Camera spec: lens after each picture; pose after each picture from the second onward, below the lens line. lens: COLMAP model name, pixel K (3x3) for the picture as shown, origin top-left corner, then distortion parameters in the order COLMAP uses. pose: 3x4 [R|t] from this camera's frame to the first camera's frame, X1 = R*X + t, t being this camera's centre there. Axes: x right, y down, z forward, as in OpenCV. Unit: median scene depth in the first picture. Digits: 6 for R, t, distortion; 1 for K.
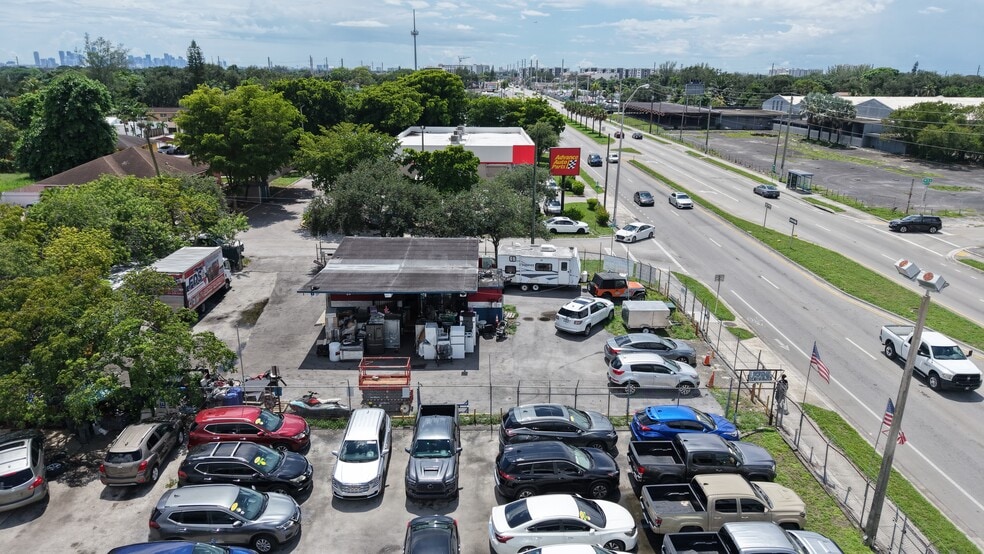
lens RADIAL K [[659.1, 0, 493.8], [0, 659.1, 276.9], [0, 0, 1]] dist [0.028138, -0.031254]
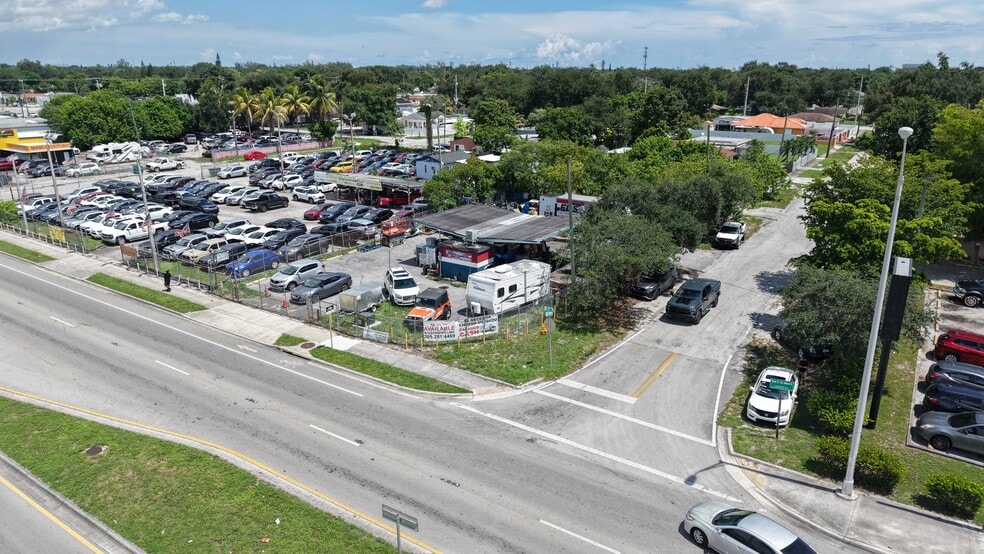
lens RADIAL K [[659.1, 0, 493.8], [0, 659.1, 276.9], [0, 0, 1]] dist [0.028138, -0.031254]
pose [[-0.569226, 0.234360, -0.788072, 0.944206], [-0.251024, 0.863207, 0.438019, -0.501007], [0.782923, 0.447156, -0.432530, 1.604257]]
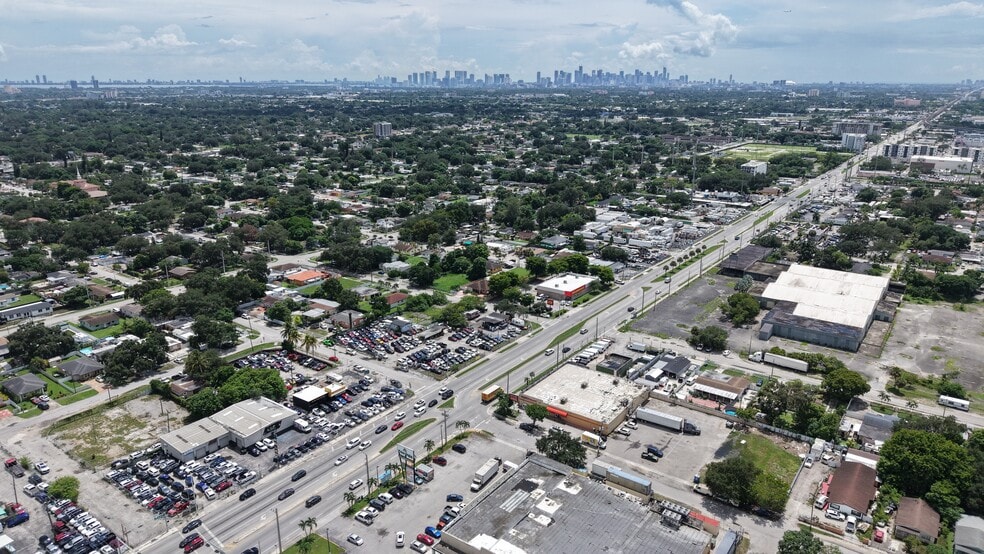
lens RADIAL K [[659.1, 0, 493.8], [0, 659.1, 276.9], [0, 0, 1]] dist [0.028138, -0.031254]
pose [[0.797203, 0.167497, -0.580011, 4.170646], [-0.173351, 0.983793, 0.045837, -0.830349], [0.578288, 0.064004, 0.813318, -5.201038]]
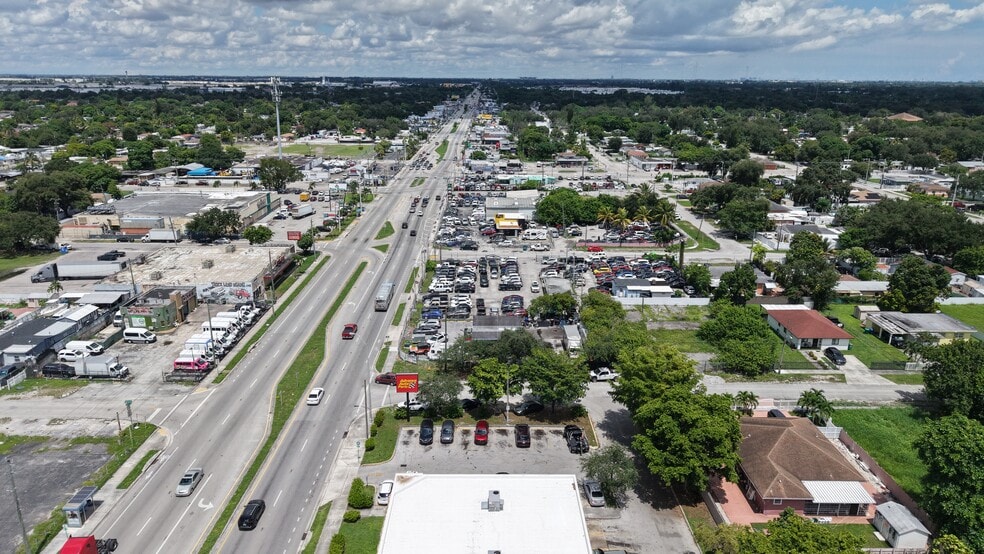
lens RADIAL K [[659.1, 0, 493.8], [0, 659.1, 276.9], [0, 0, 1]] dist [0.028138, -0.031254]
pose [[-0.999806, -0.019252, 0.004219, -0.130362], [-0.013609, 0.829216, 0.558762, -1.893790], [-0.014256, 0.558596, -0.829317, 3.352993]]
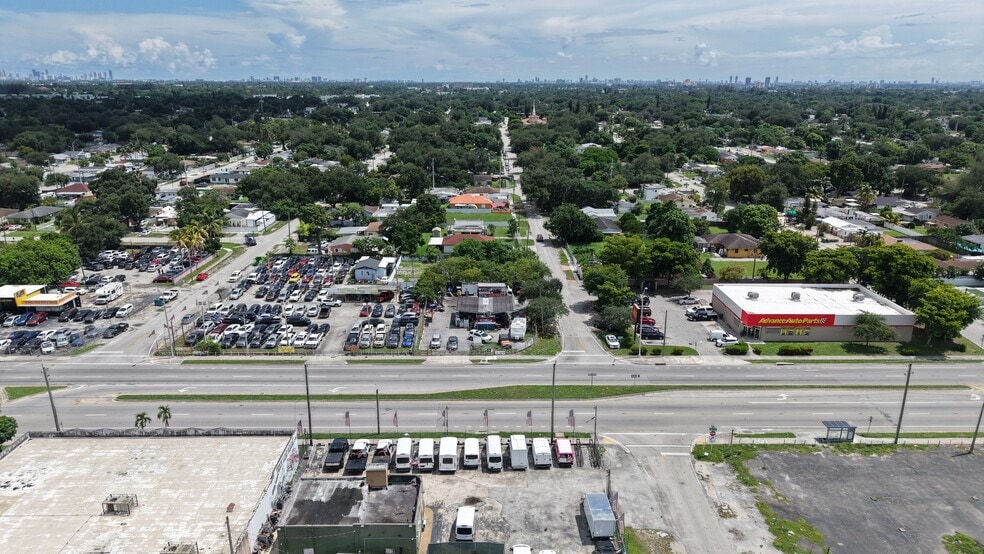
lens RADIAL K [[659.1, 0, 493.8], [0, 659.1, 276.9], [0, 0, 1]] dist [0.028138, -0.031254]
pose [[-0.006731, 0.276263, -0.961058, 3.067129], [-0.297869, 0.916898, 0.265655, -1.056210], [0.954583, 0.288057, 0.076119, 0.734327]]
